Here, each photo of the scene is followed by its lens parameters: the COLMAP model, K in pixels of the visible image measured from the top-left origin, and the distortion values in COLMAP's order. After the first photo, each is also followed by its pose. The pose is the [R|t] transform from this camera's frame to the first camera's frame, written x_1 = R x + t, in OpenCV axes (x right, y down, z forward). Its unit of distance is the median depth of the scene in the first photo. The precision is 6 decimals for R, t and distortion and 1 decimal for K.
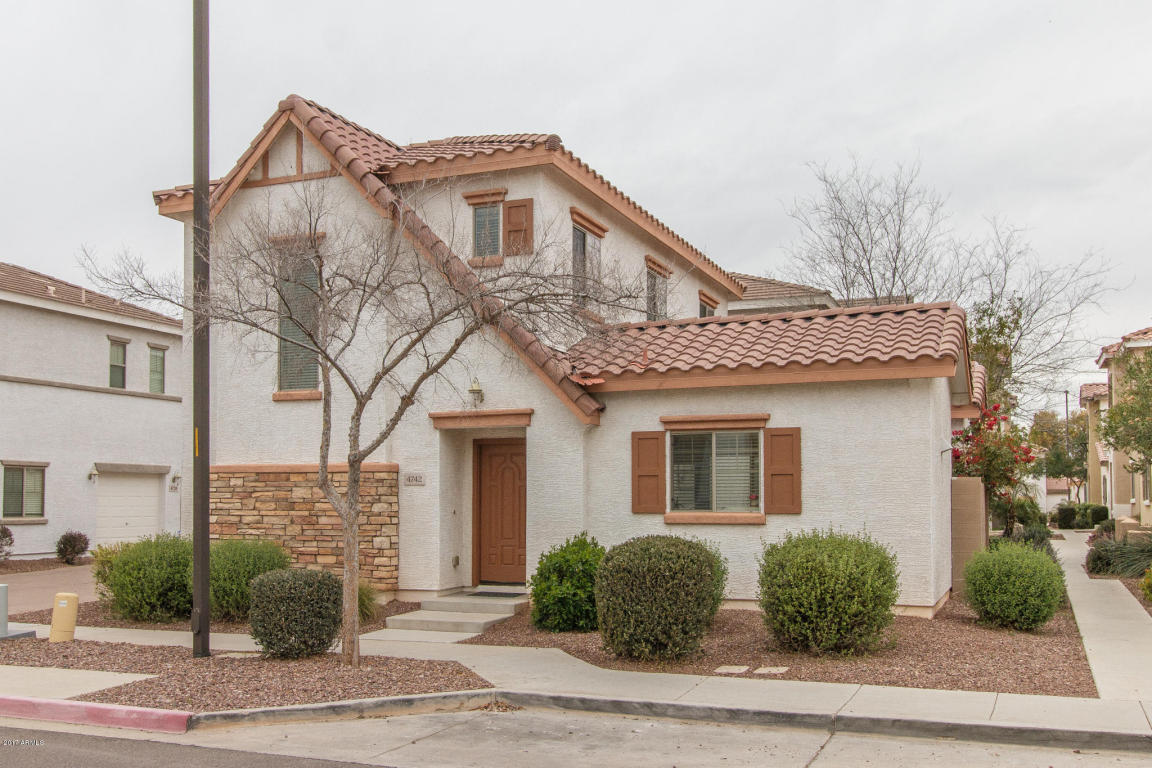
lens RADIAL K [[1158.9, 0, 576.0], [0, 1158.9, 384.0], [0, 0, 1]] dist [-0.008178, -0.000891]
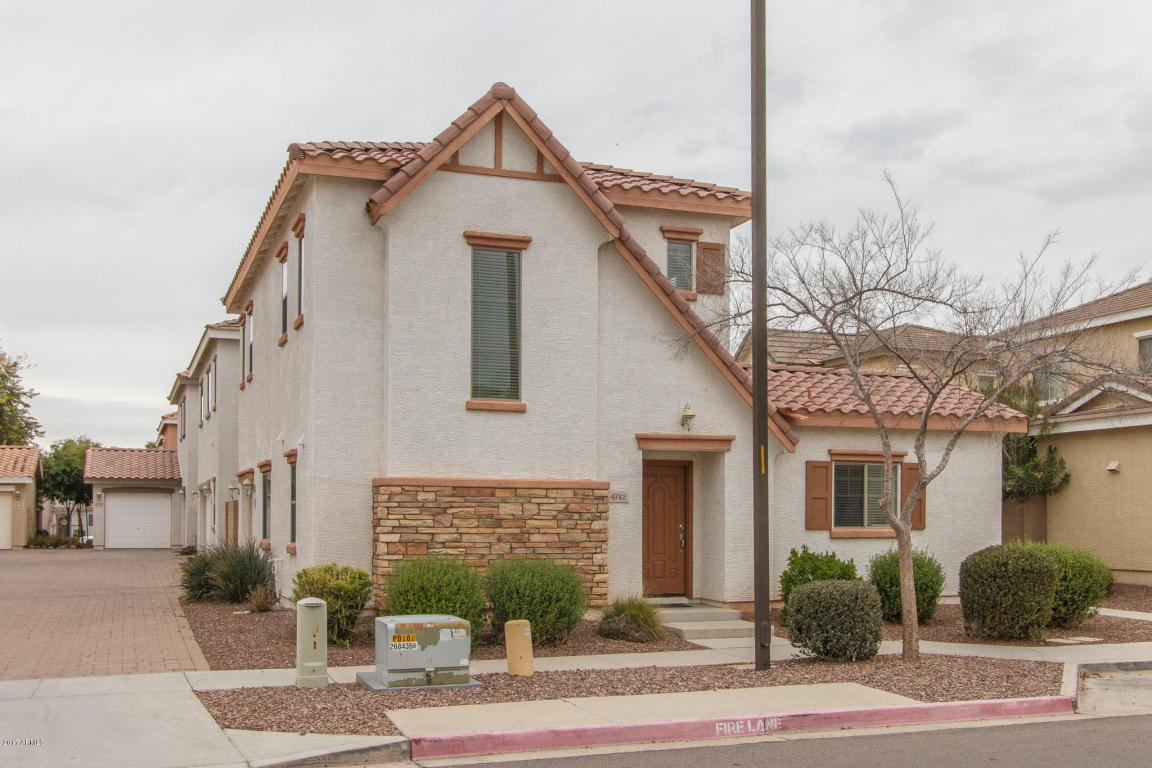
lens RADIAL K [[1141.4, 0, 575.3], [0, 1141.4, 437.4], [0, 0, 1]] dist [0.010937, -0.000436]
pose [[0.731858, 0.054730, 0.679256, -0.849705], [-0.068958, 0.997601, -0.006082, 0.038168], [-0.677959, -0.042389, 0.733877, 0.287069]]
